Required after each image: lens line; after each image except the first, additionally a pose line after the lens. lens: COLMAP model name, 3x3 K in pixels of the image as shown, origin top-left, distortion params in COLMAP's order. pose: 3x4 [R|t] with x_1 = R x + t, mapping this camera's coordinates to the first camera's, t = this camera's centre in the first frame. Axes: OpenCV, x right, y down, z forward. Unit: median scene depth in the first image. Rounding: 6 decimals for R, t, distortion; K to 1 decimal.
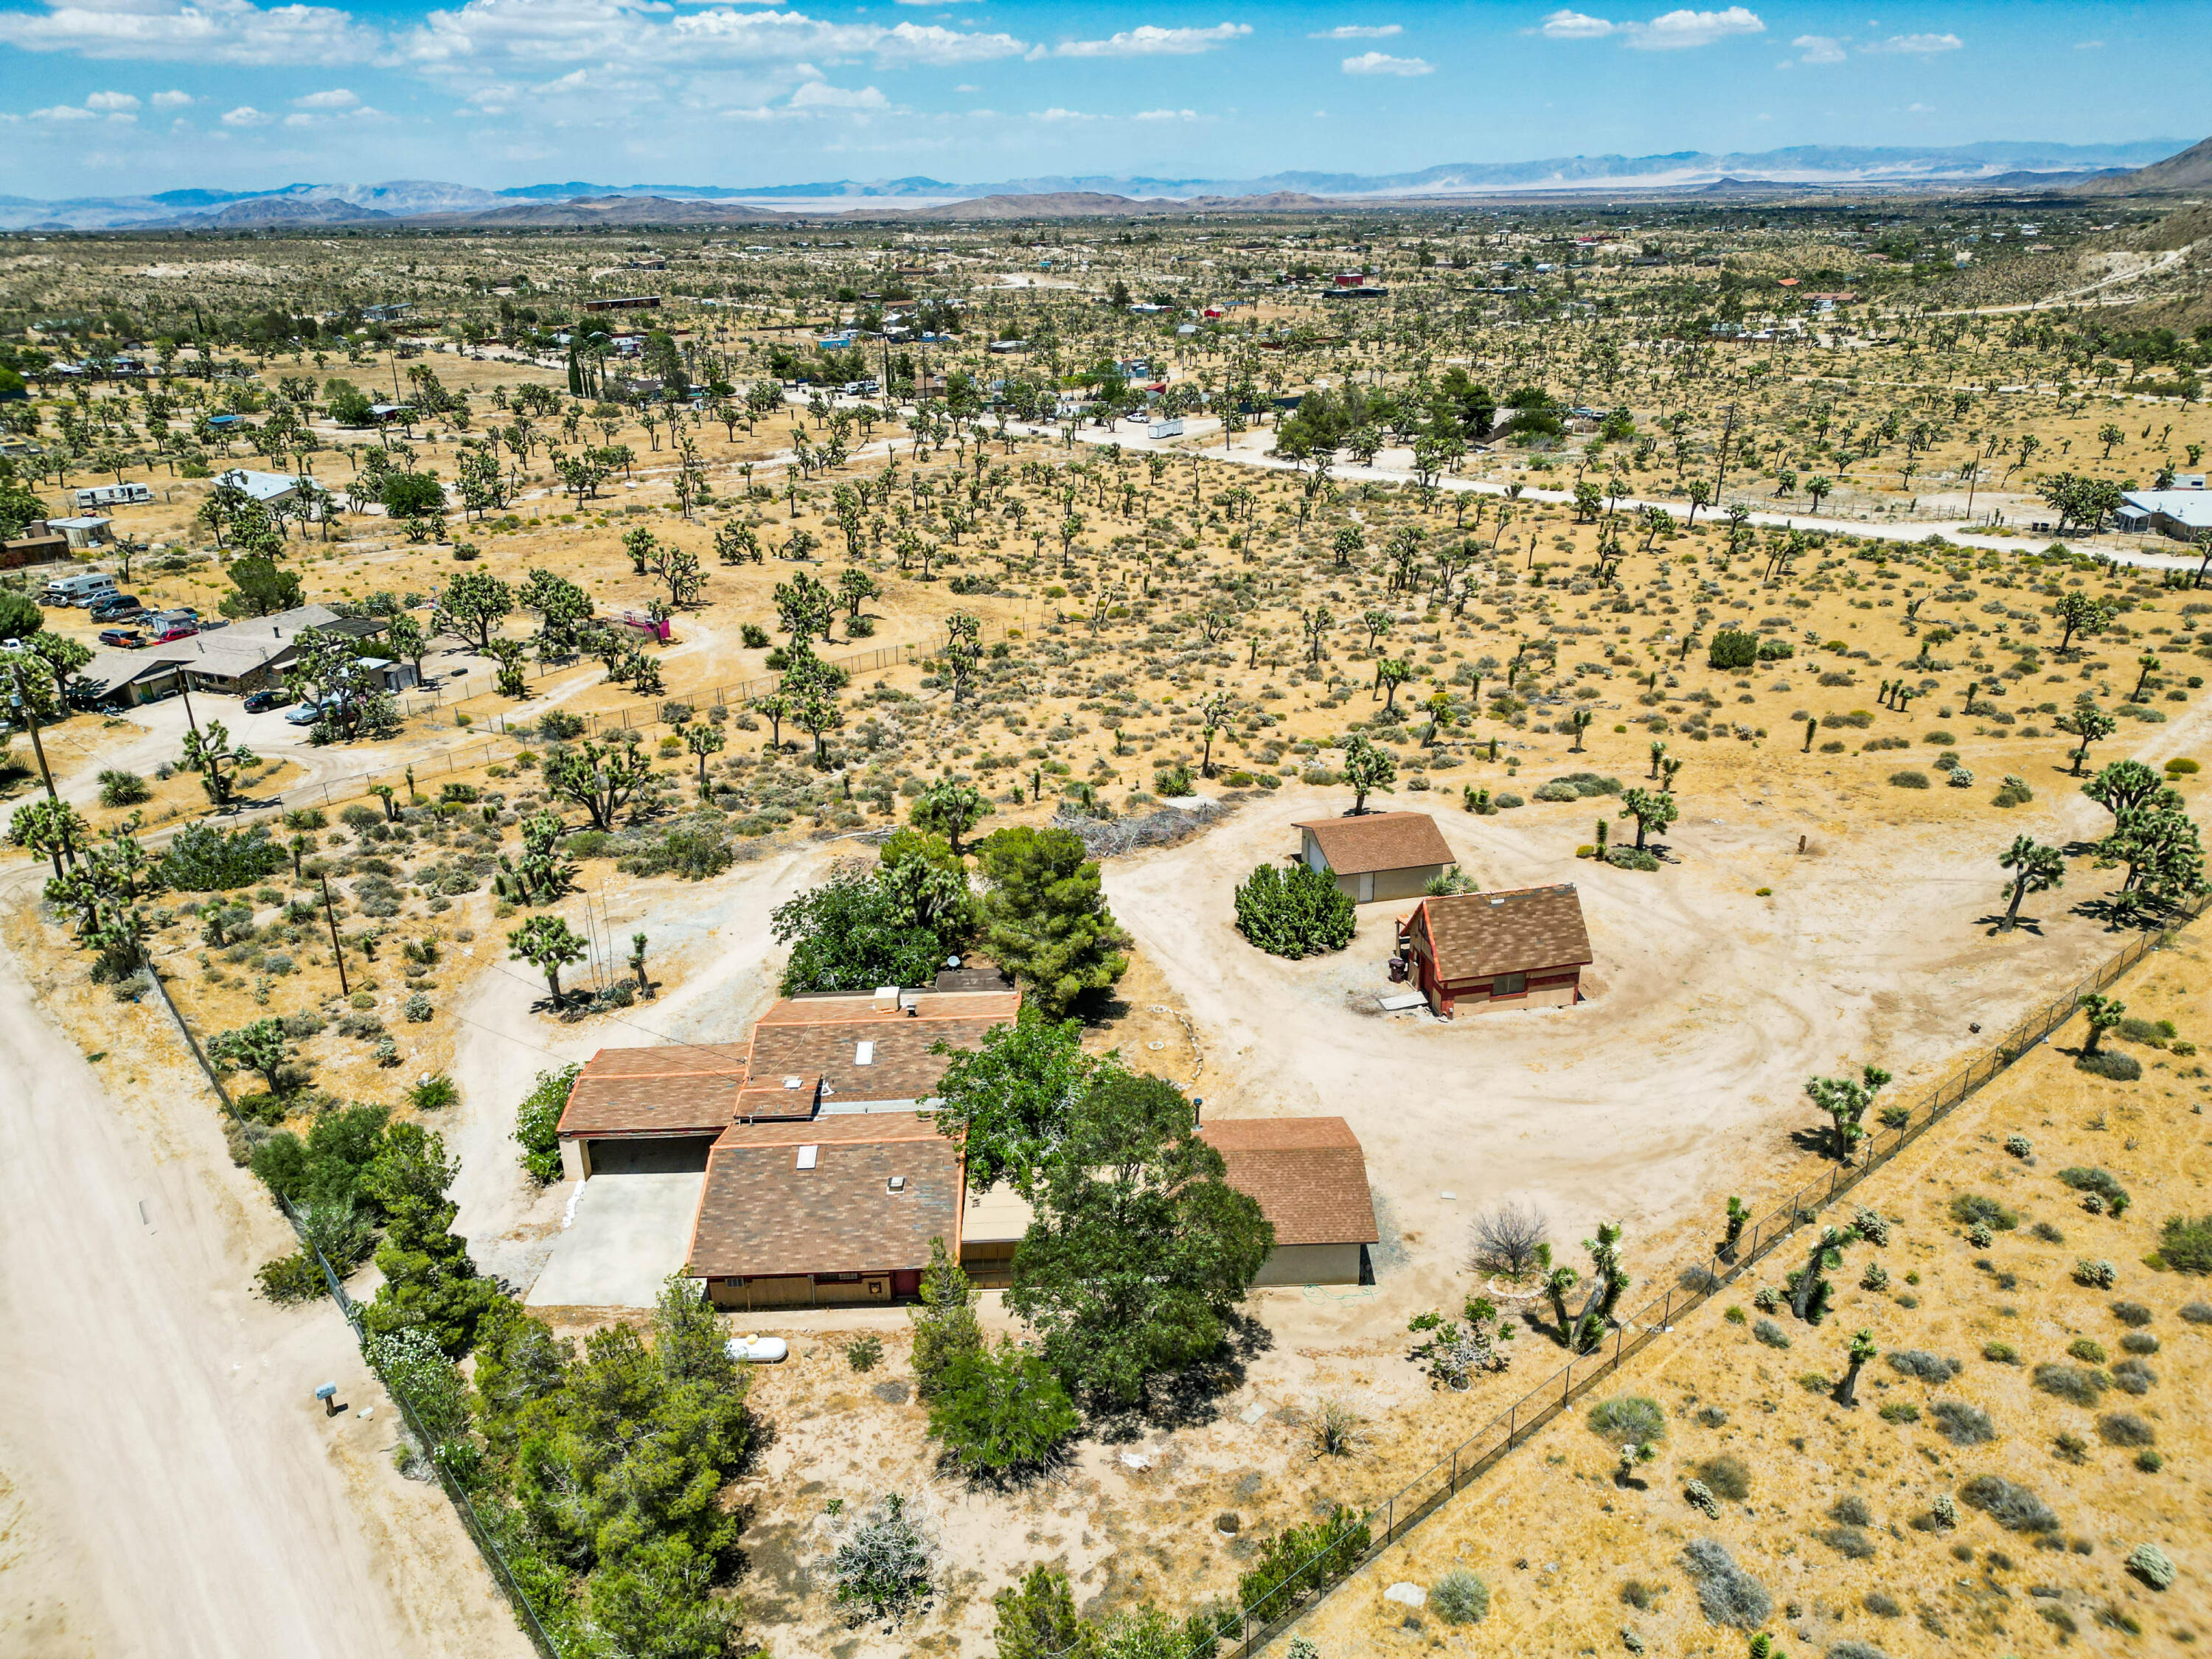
lens RADIAL K [[1546.7, 0, 1100.6], [0, 1546.7, 831.6], [0, 0, 1]] dist [0.070627, -0.065631]
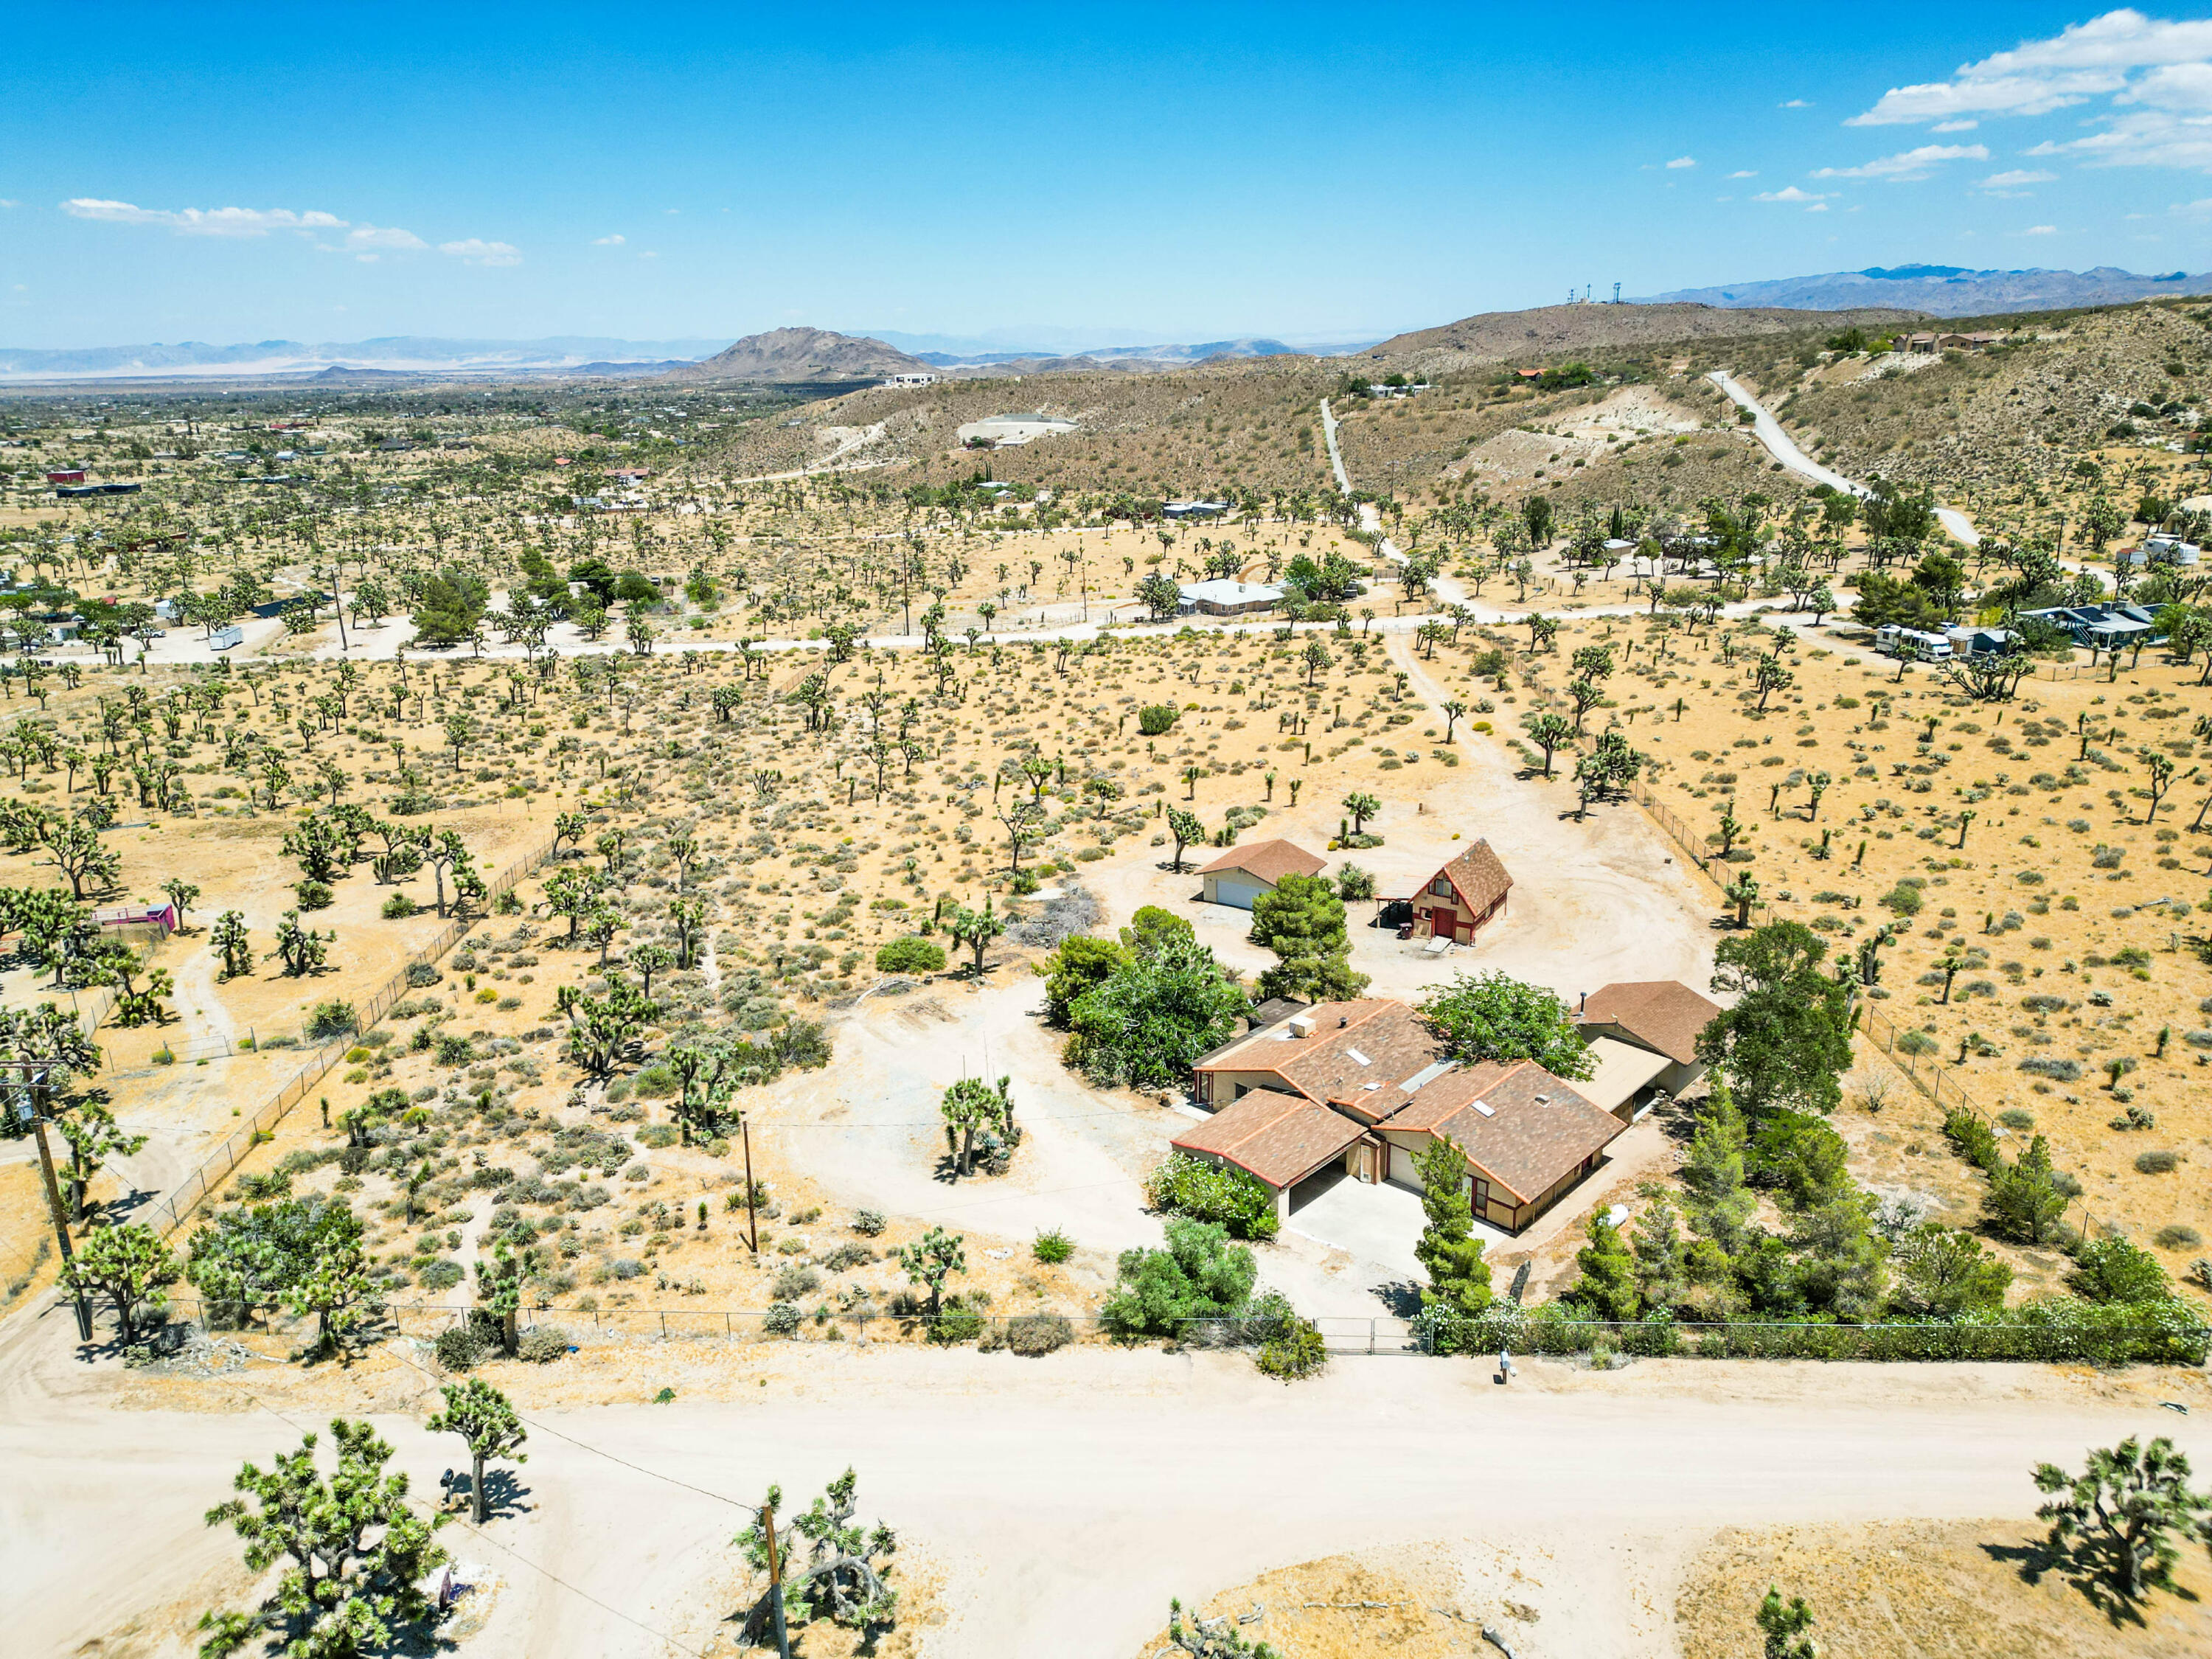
lens RADIAL K [[1546.7, 0, 1096.2], [0, 1546.7, 835.7], [0, 0, 1]] dist [0.070627, -0.065631]
pose [[0.700873, -0.212046, 0.681038, -0.630823], [0.281280, 0.959581, 0.009299, -0.055877], [-0.655483, 0.185045, 0.732189, 0.112171]]
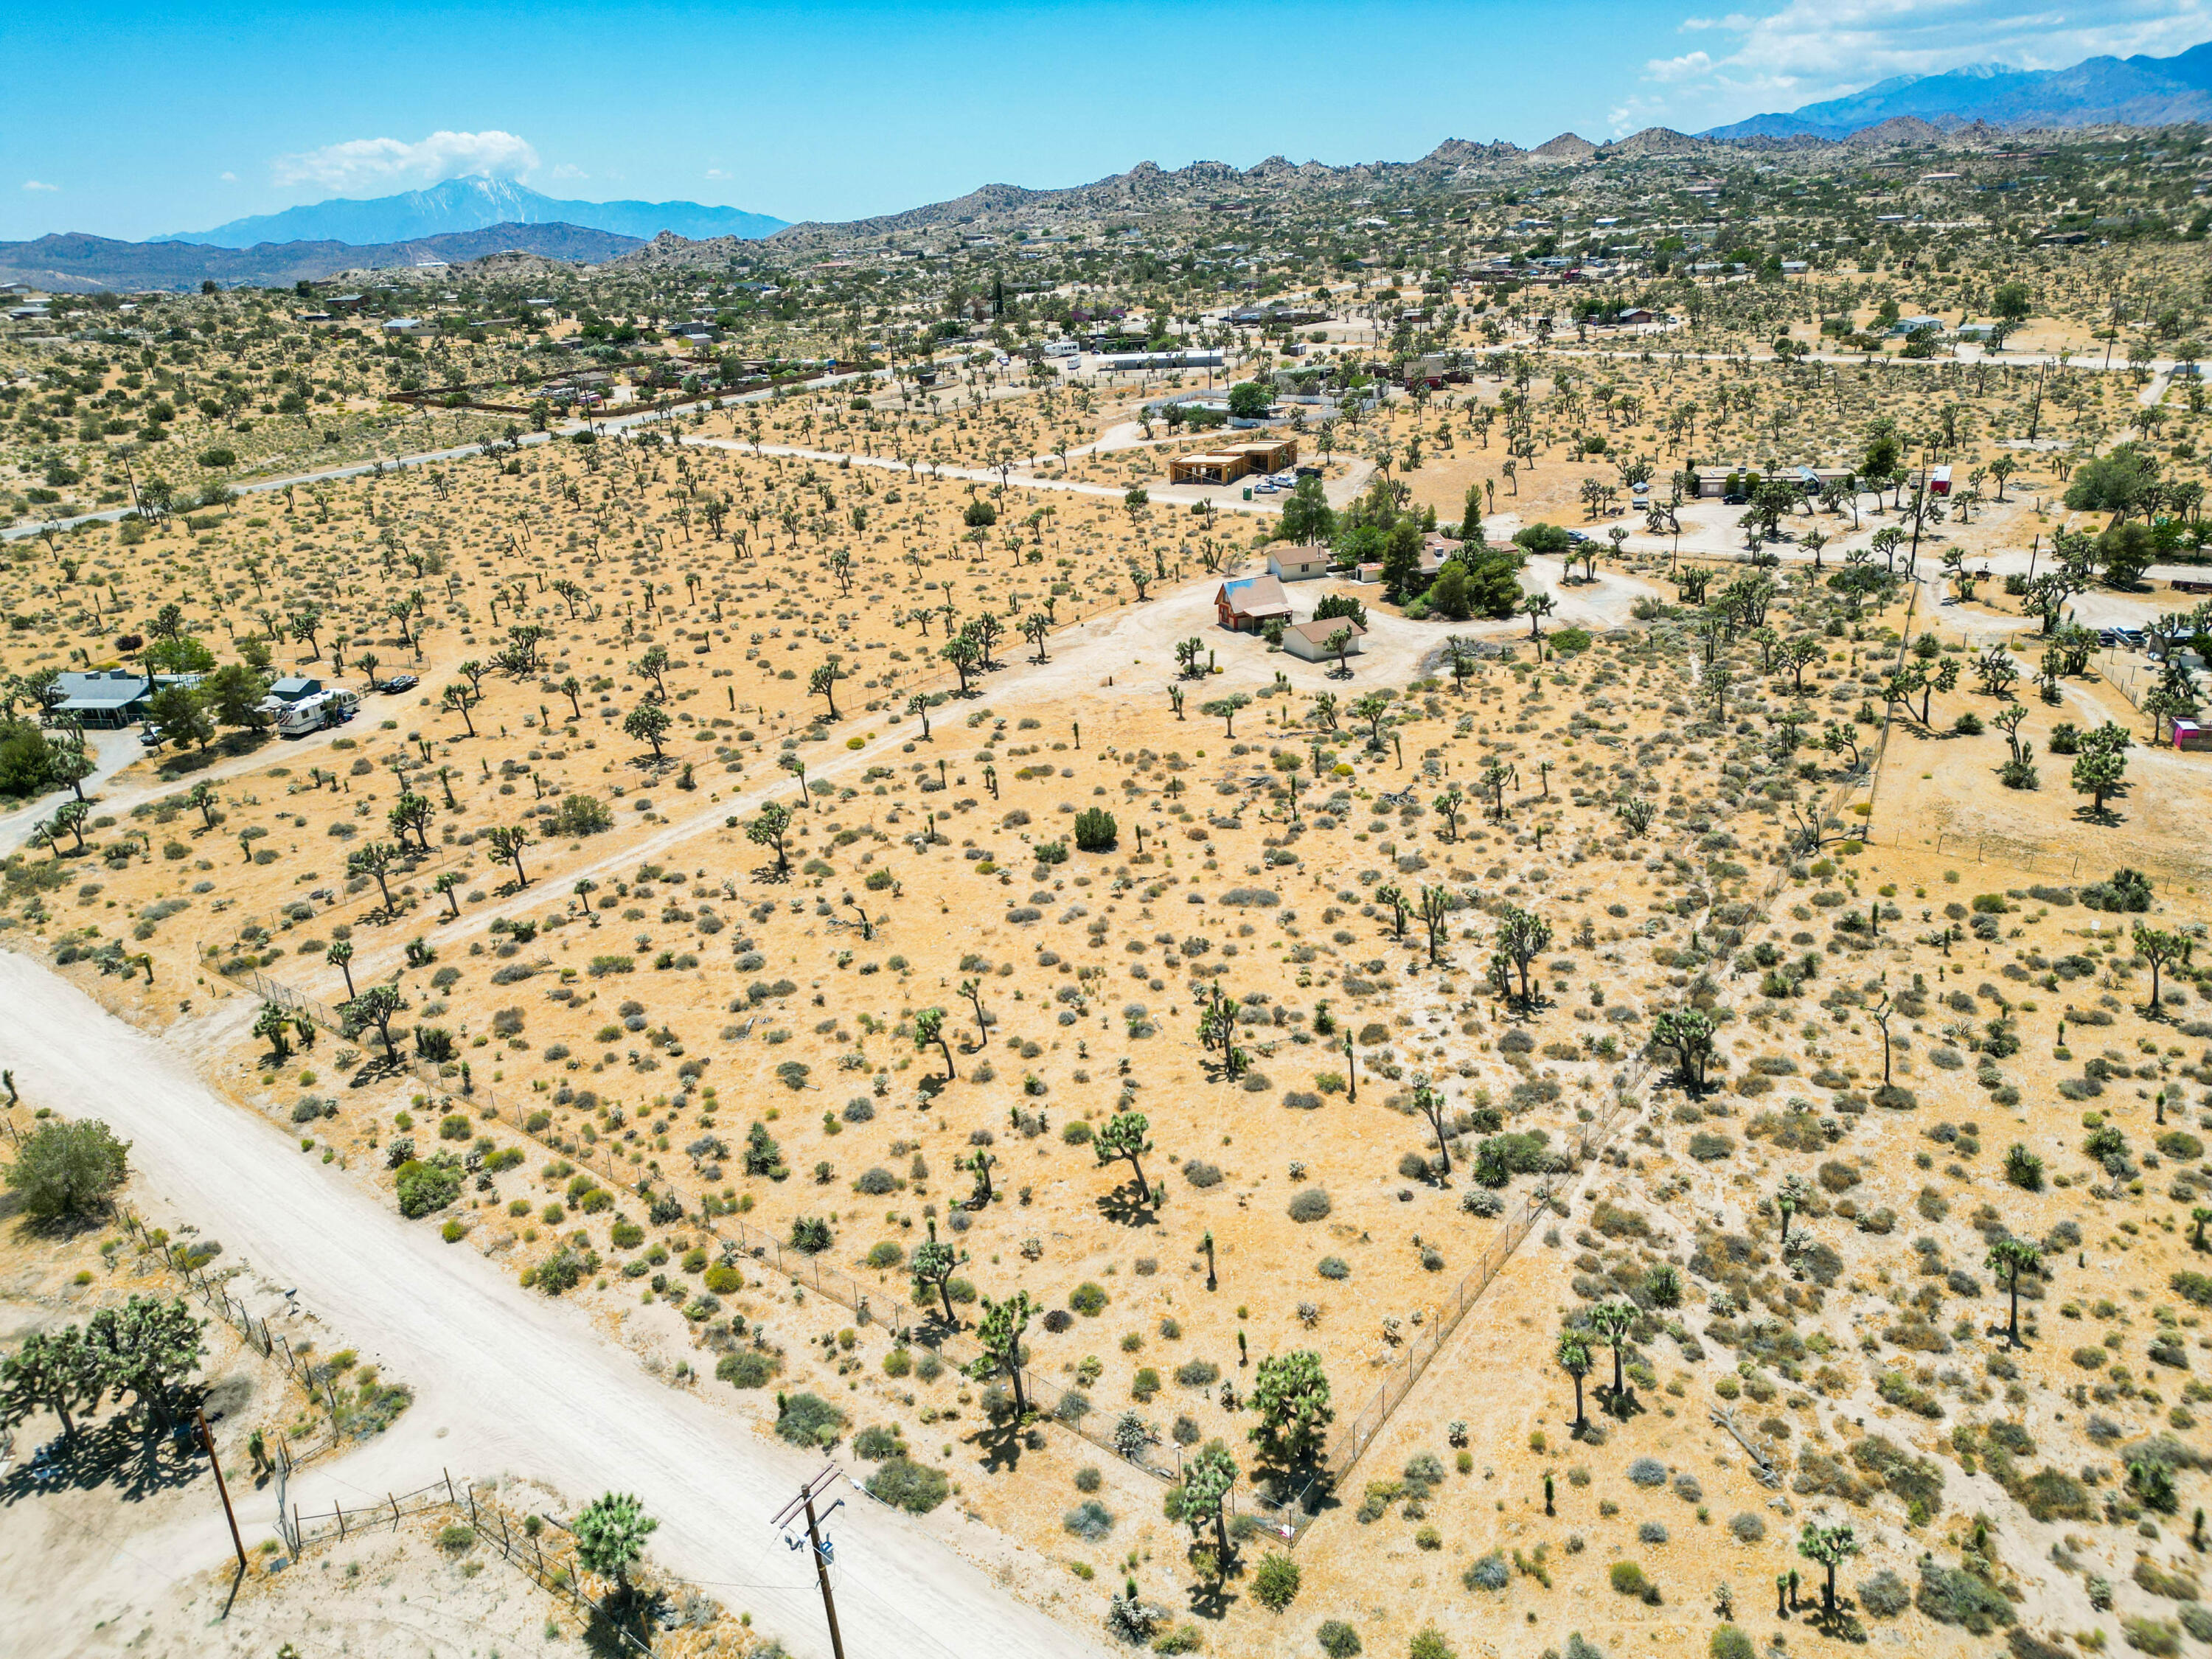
lens RADIAL K [[1546.7, 0, 1096.2], [0, 1546.7, 832.9], [0, 0, 1]] dist [0.070627, -0.065631]
pose [[-0.969935, 0.154863, -0.187735, 0.693022], [-0.018577, 0.722048, 0.691594, -0.941540], [0.242656, 0.674288, -0.697462, 1.988622]]
